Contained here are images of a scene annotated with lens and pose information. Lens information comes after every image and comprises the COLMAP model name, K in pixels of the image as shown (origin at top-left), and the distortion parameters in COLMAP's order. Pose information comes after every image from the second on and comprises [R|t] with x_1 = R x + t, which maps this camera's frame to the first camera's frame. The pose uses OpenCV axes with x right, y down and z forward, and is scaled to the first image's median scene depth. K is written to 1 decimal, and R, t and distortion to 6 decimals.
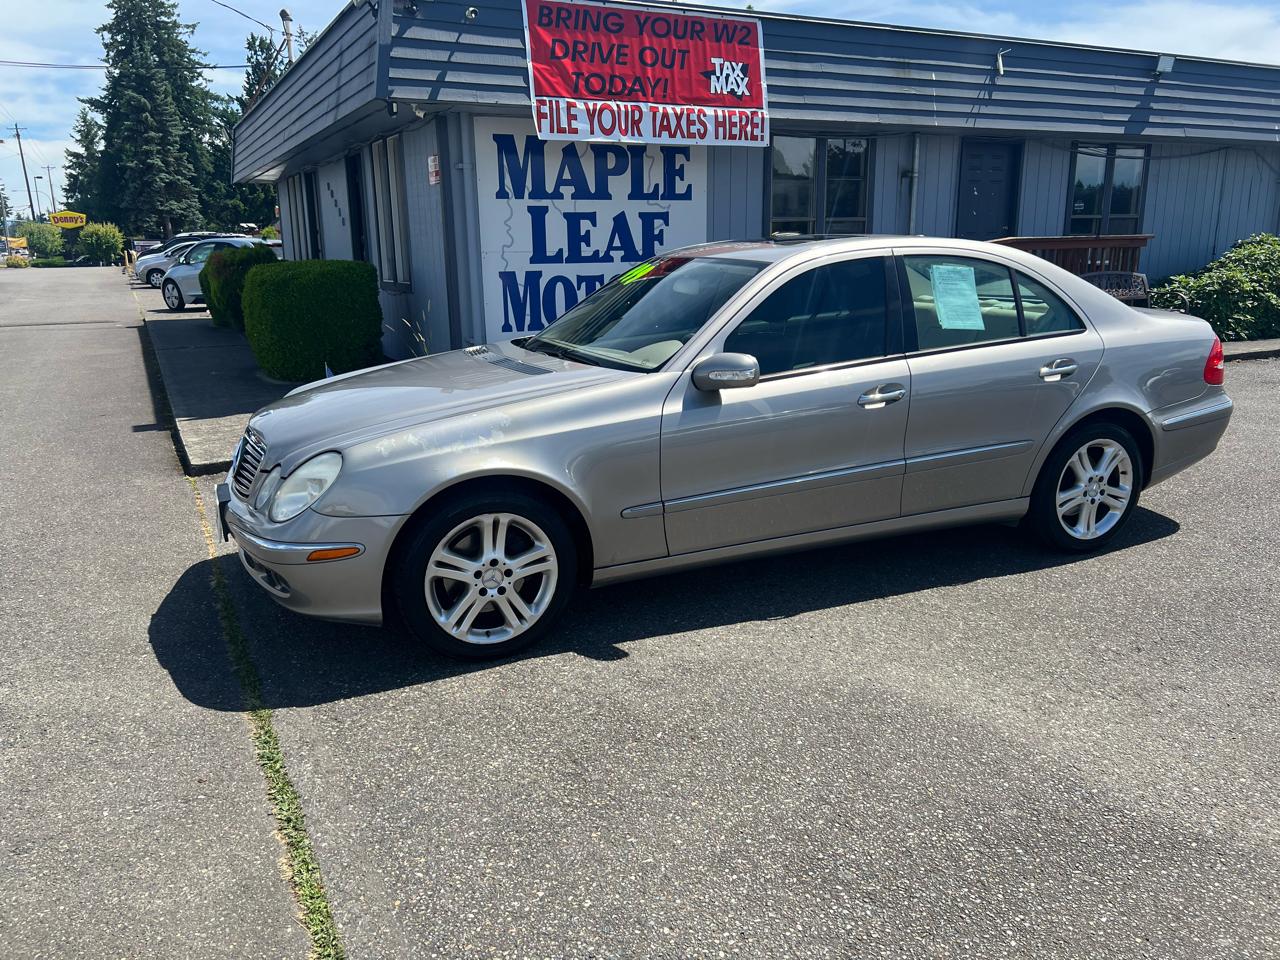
lens RADIAL K [[967.4, 0, 636.8], [0, 967.4, 480.5], [0, 0, 1]] dist [0.047028, -0.050140]
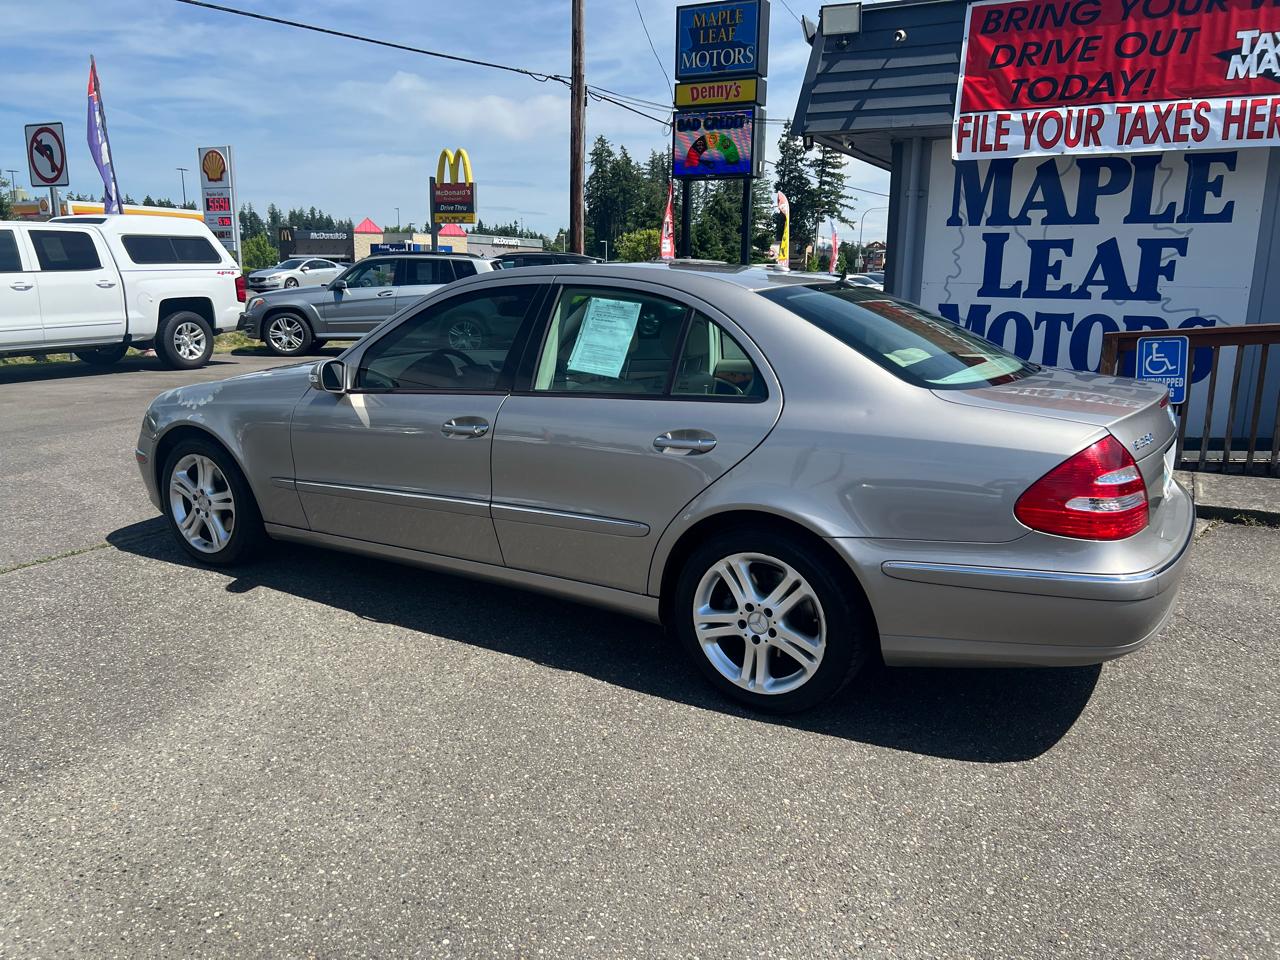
lens RADIAL K [[967.4, 0, 645.8], [0, 967.4, 478.3], [0, 0, 1]] dist [0.047028, -0.050140]
pose [[0.571886, 0.191017, -0.797784, 0.524574], [-0.217937, 0.972942, 0.076729, -0.070602], [0.790854, 0.129986, 0.598041, 0.272807]]
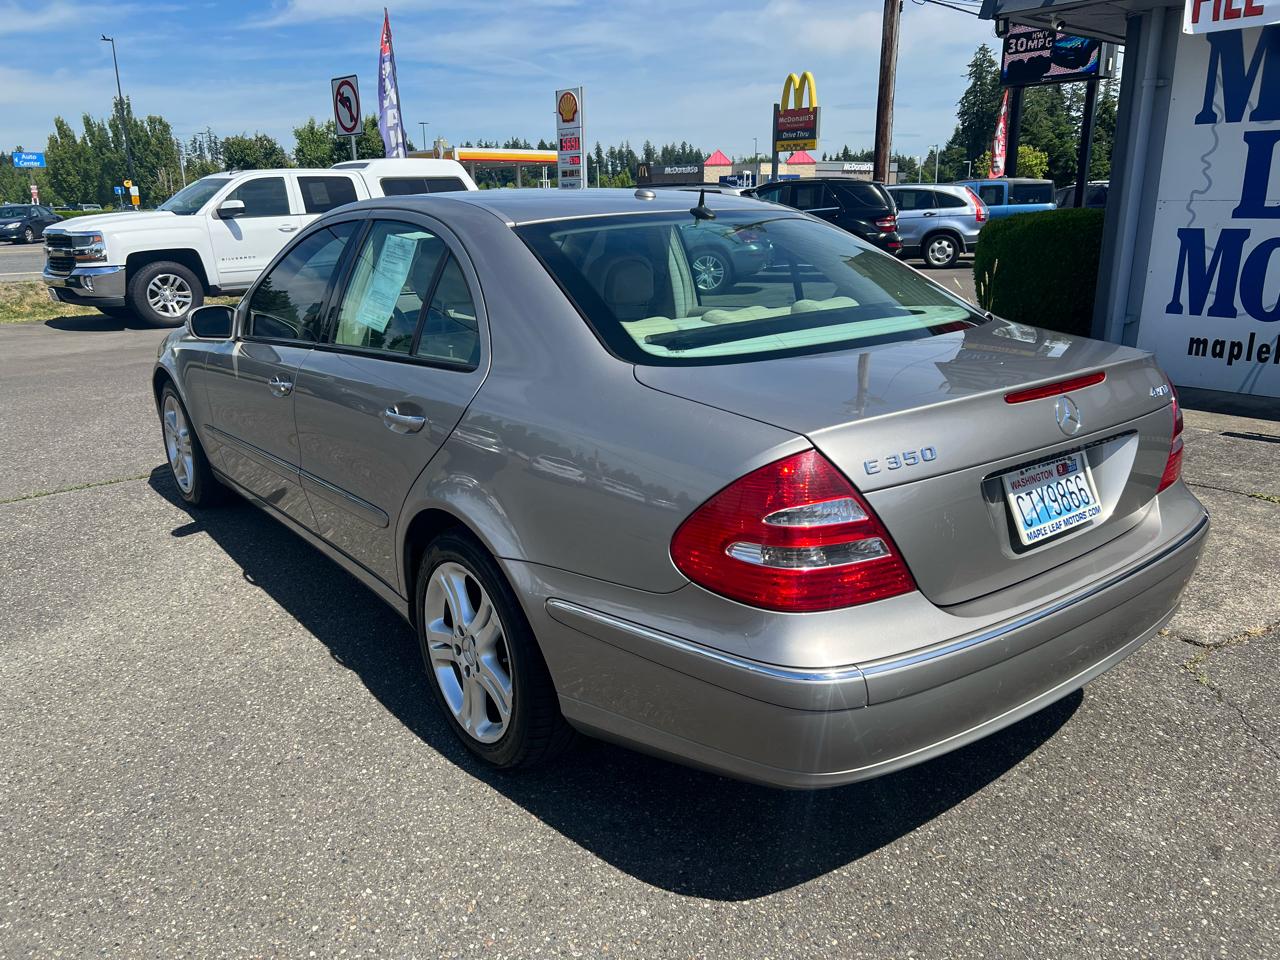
lens RADIAL K [[967.4, 0, 634.4], [0, 967.4, 475.6], [0, 0, 1]] dist [0.047028, -0.050140]
pose [[0.236046, 0.273281, -0.932523, 0.536135], [-0.222615, 0.949327, 0.221856, -0.126532], [0.945899, 0.155225, 0.284922, 0.498426]]
